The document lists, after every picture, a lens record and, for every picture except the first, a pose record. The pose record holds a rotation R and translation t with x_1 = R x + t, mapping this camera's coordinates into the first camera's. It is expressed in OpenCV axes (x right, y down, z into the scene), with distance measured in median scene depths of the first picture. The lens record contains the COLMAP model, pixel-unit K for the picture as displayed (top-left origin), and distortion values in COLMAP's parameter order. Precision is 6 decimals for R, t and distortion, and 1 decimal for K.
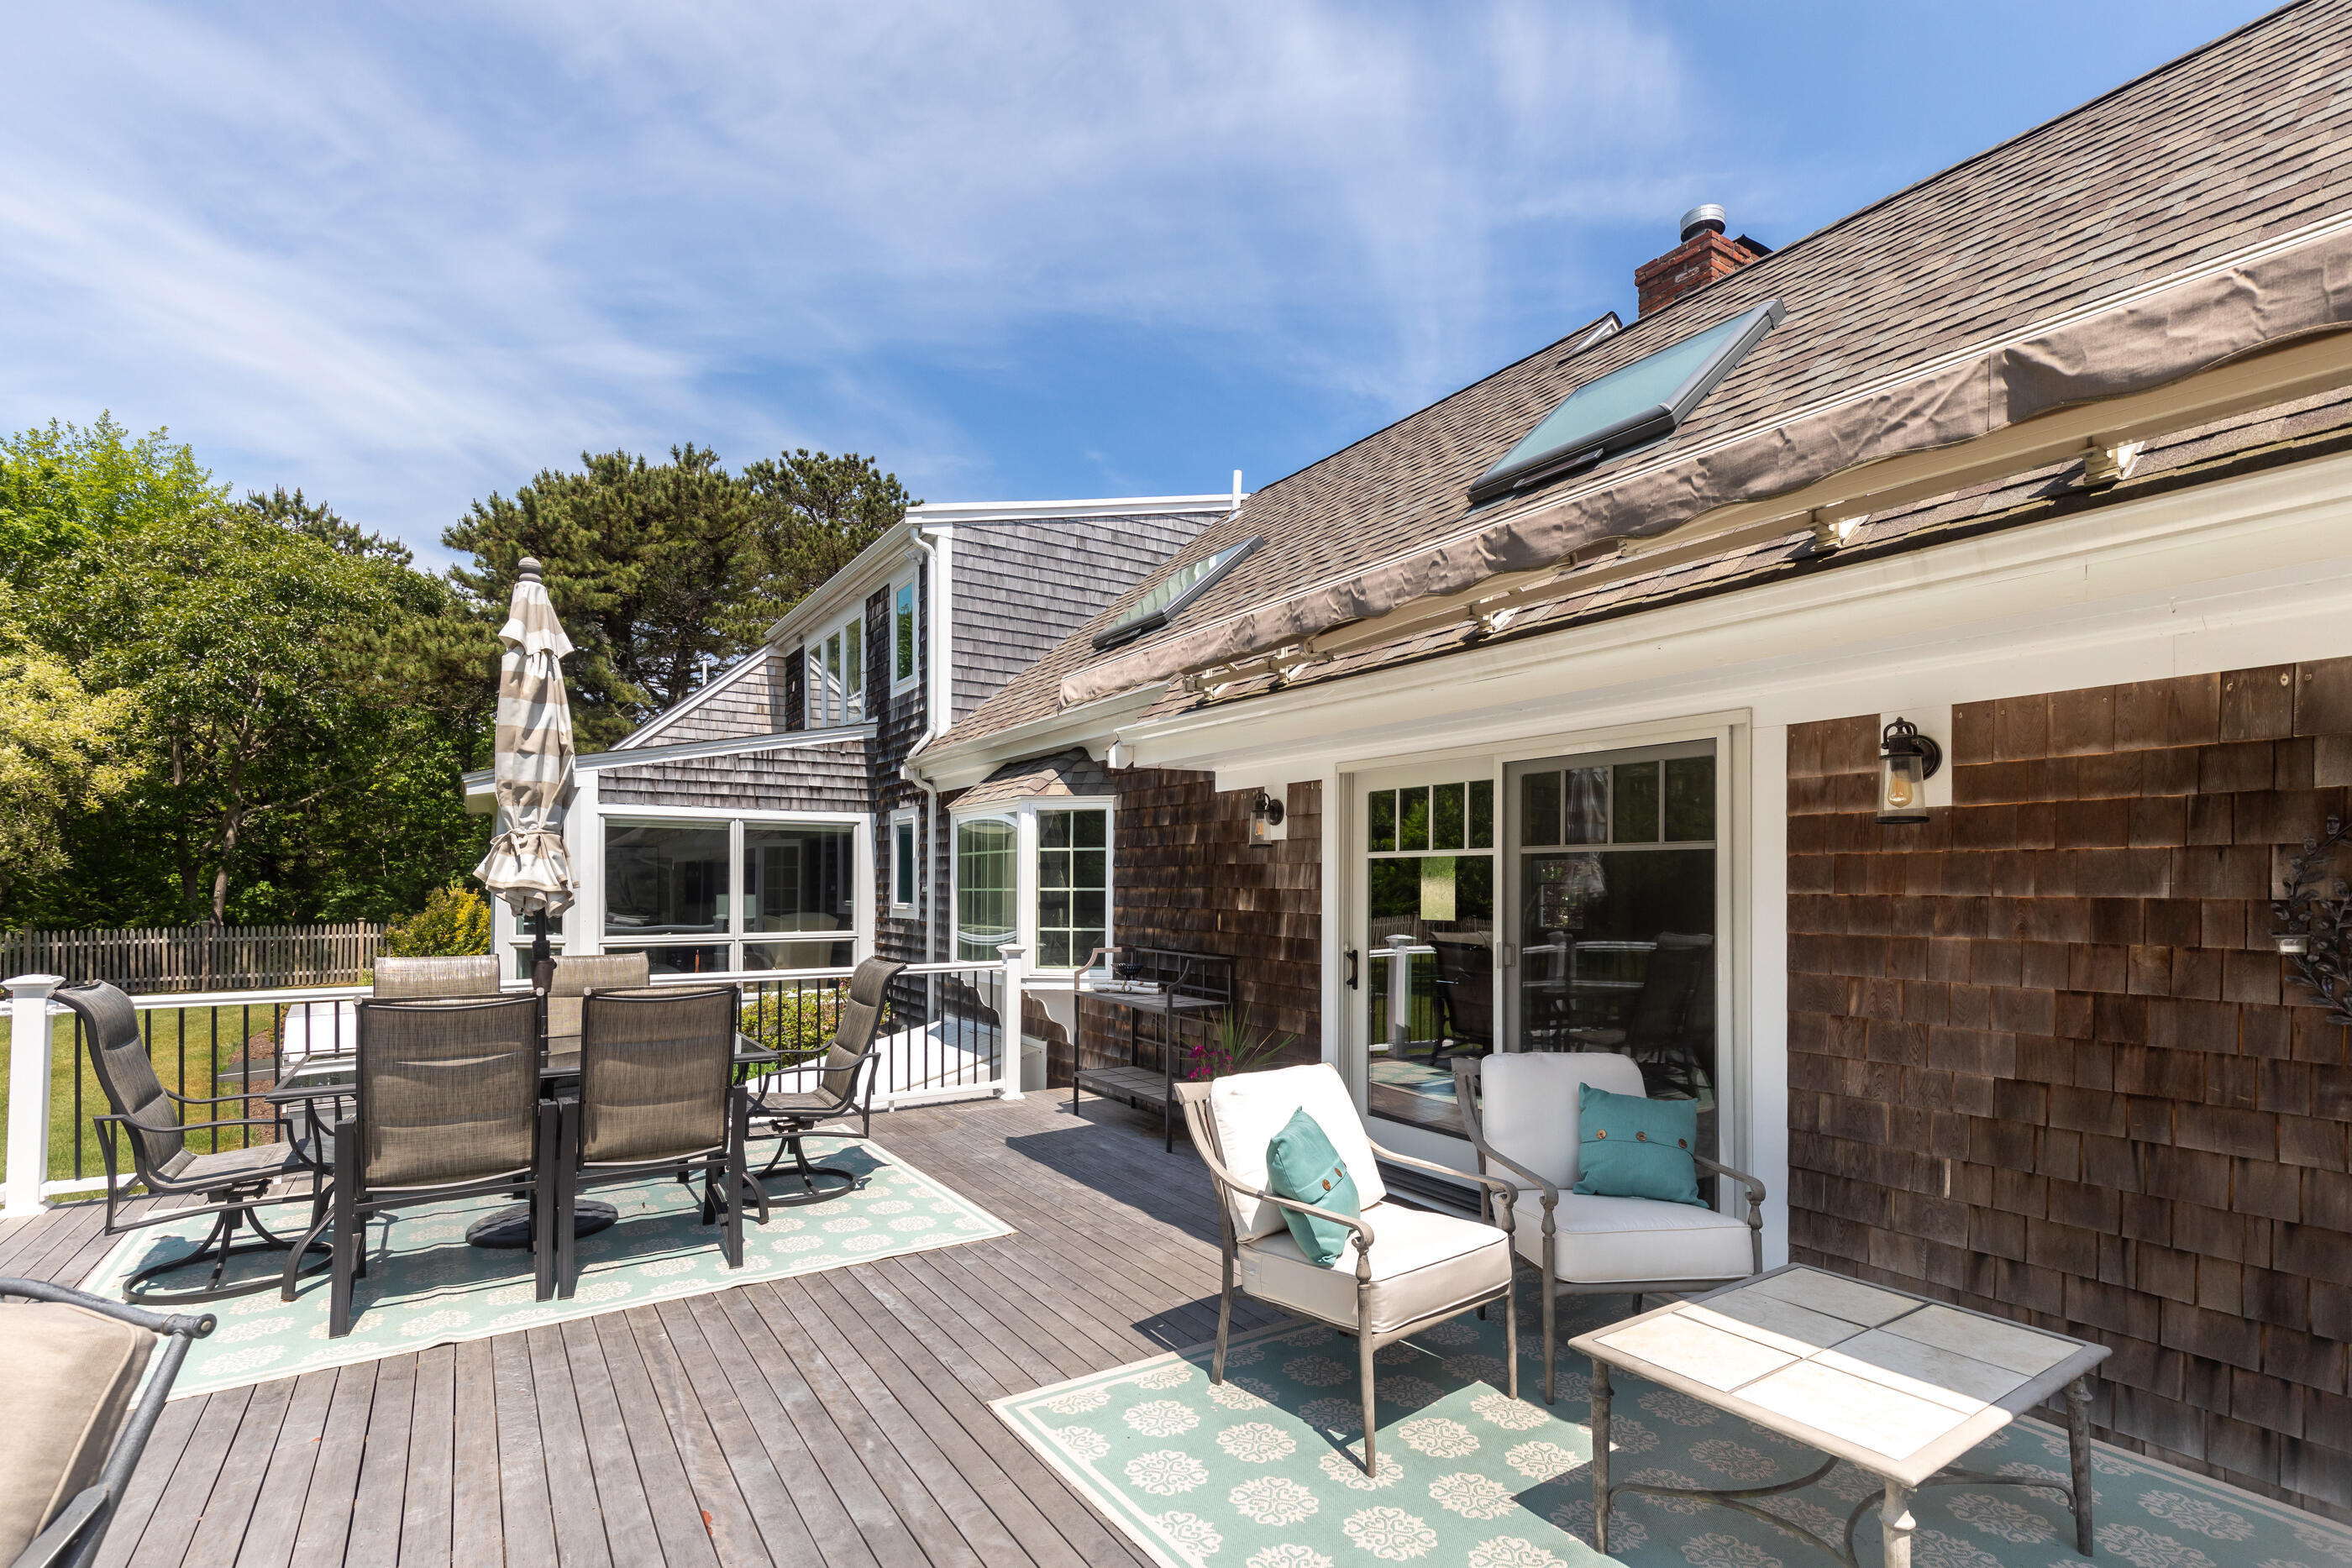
lens RADIAL K [[1133.9, 0, 1183.1], [0, 1133.9, 889.9], [0, 0, 1]] dist [0.000675, 0.000103]
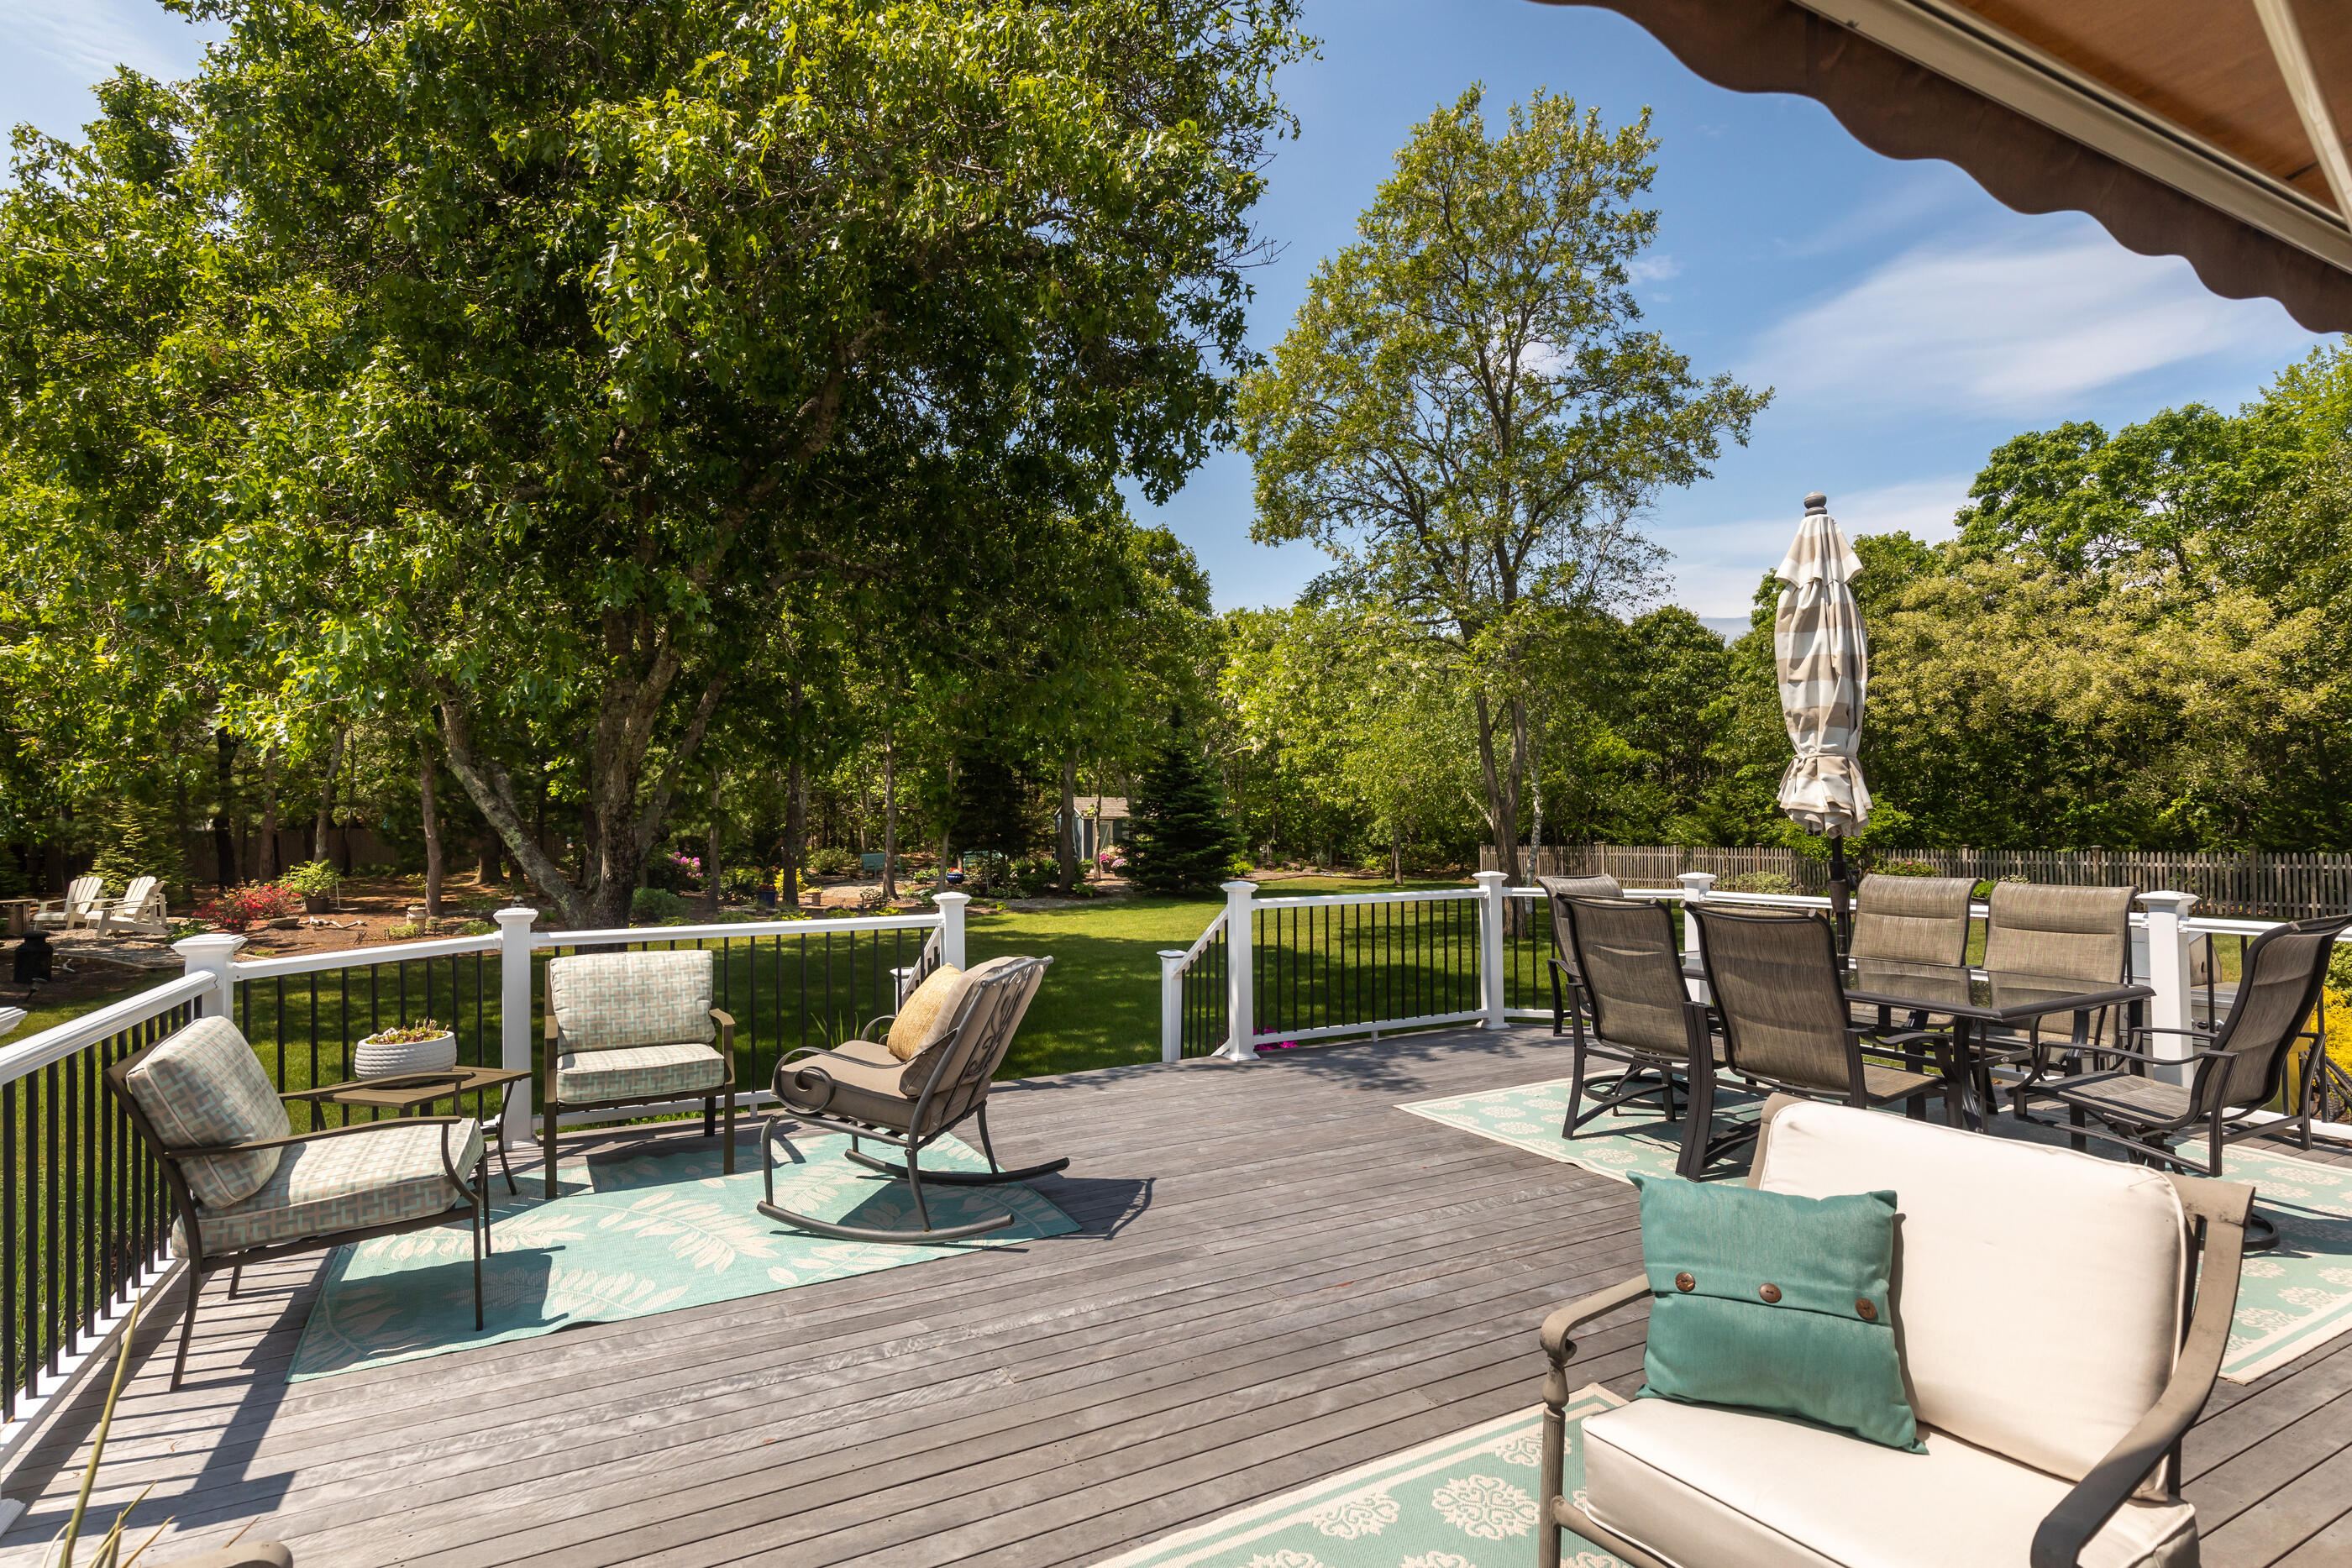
lens RADIAL K [[1104.2, 0, 1177.8], [0, 1104.2, 819.3], [0, 0, 1]] dist [-0.000911, -0.000156]
pose [[-0.102335, -0.002717, -0.994746, 0.493247], [0.007386, 0.999967, -0.003491, 0.006552], [0.994723, -0.007704, -0.102311, 0.523254]]
